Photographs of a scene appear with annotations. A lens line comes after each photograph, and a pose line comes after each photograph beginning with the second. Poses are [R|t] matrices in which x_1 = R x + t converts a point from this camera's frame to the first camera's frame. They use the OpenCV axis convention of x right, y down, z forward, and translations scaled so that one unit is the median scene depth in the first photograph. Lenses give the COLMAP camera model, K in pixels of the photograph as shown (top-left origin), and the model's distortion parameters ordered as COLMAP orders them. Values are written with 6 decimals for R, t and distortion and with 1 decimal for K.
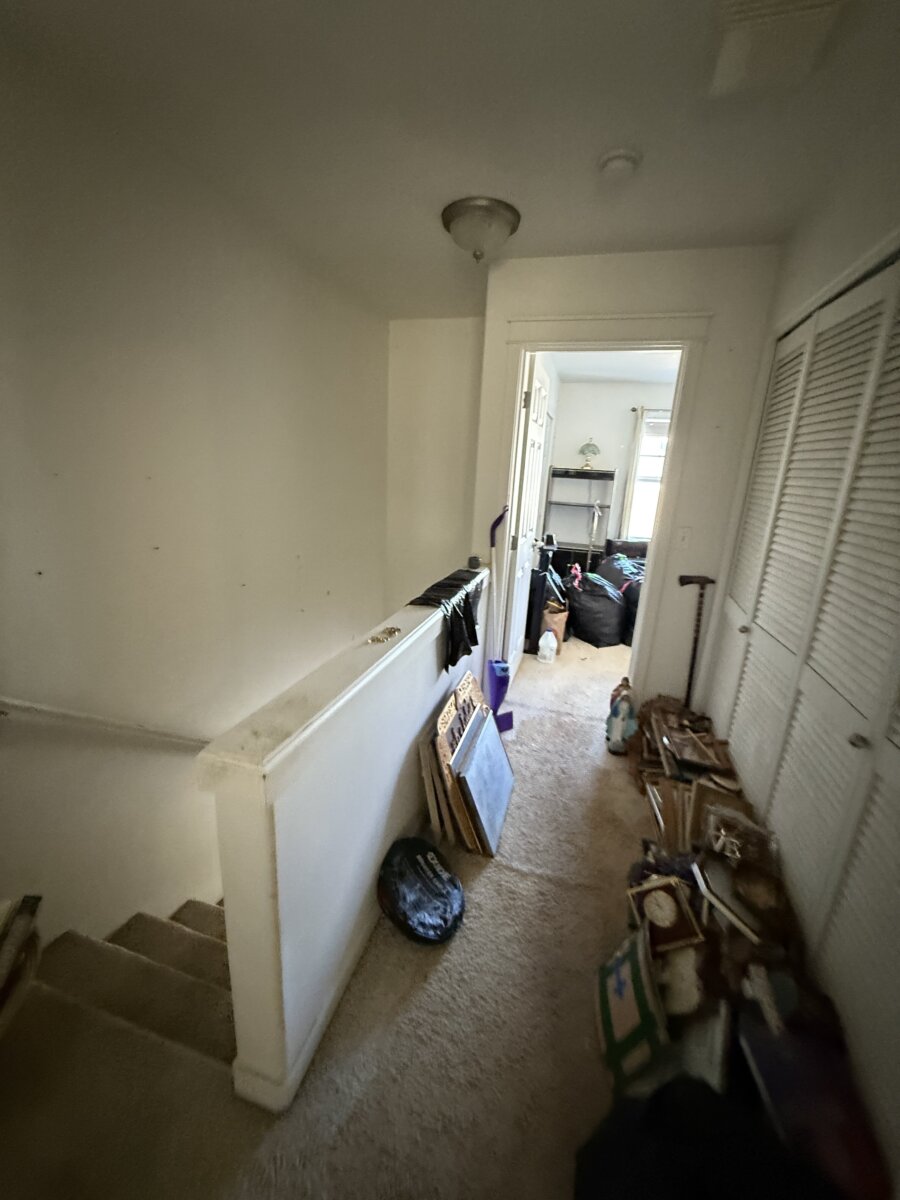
lens RADIAL K [[478.5, 0, 450.2], [0, 478.5, 596.8], [0, 0, 1]] dist [0.001252, -0.001772]
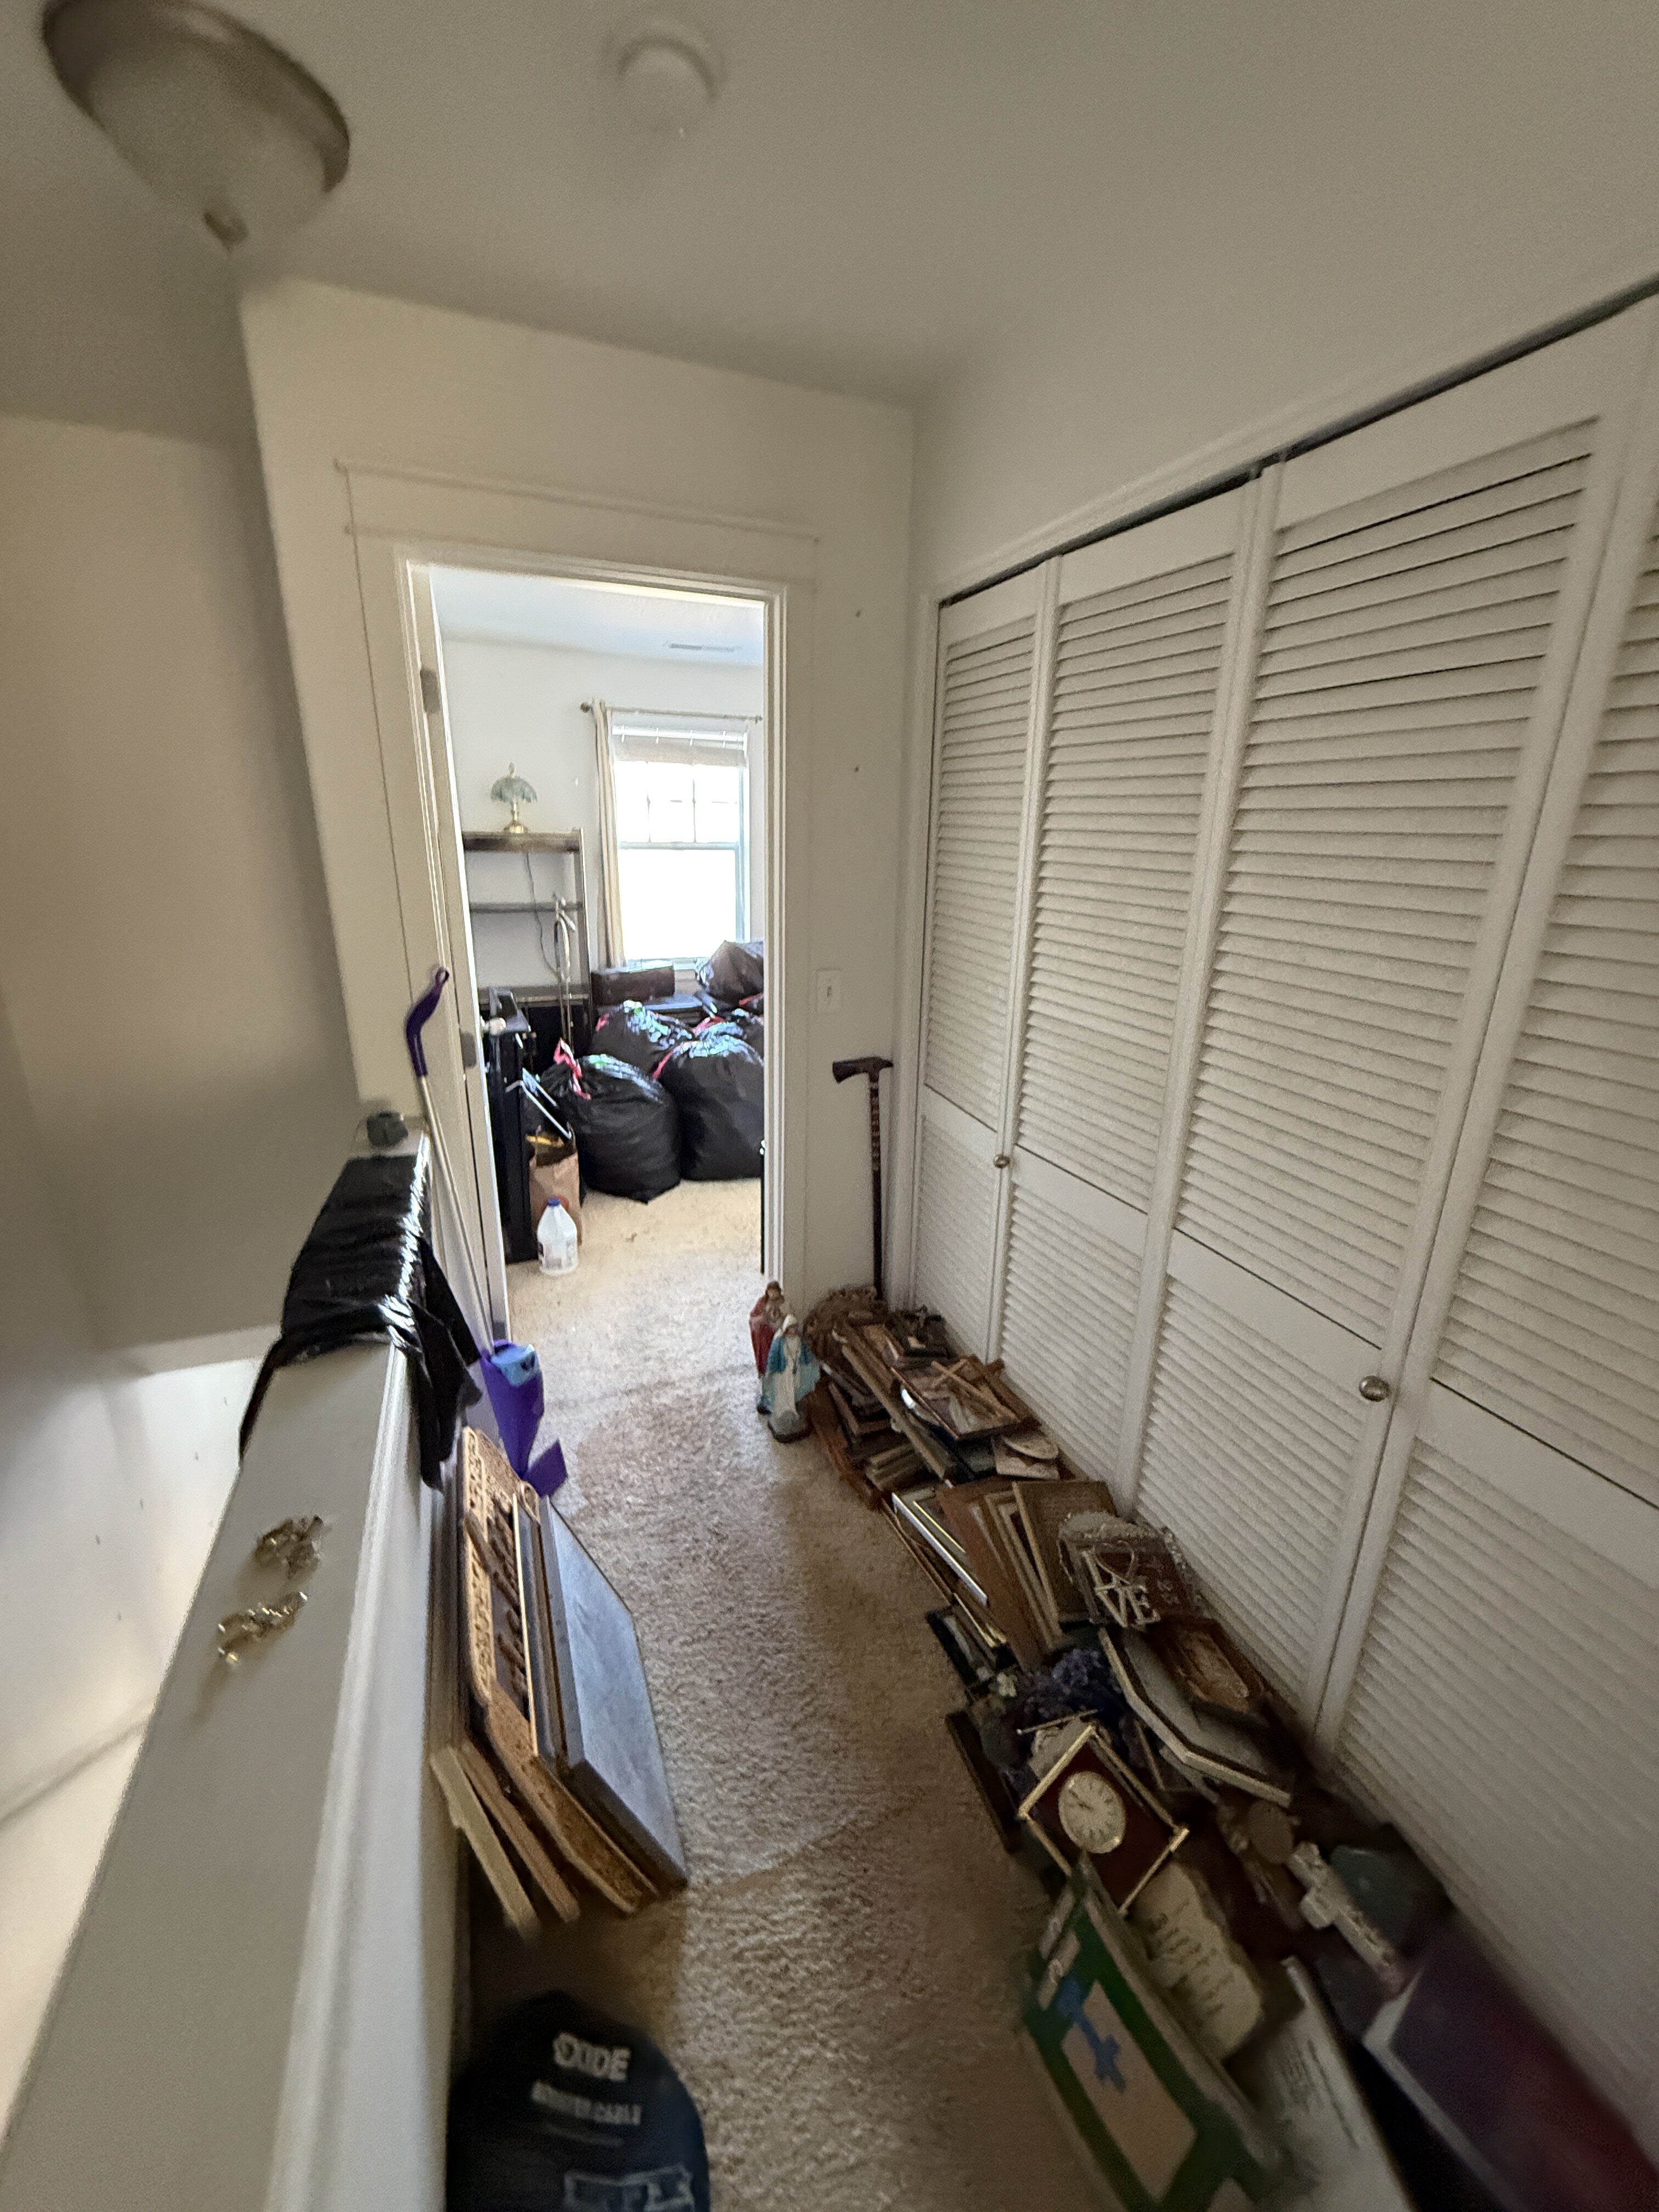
lens RADIAL K [[882.1, 0, 833.3], [0, 882.1, 1103.3], [0, 0, 1]] dist [0.001252, -0.001772]
pose [[0.788957, -0.216988, 0.574859, -0.071428], [0.181730, 0.976117, 0.119035, -0.116821], [-0.586959, 0.010555, 0.809548, 0.245407]]
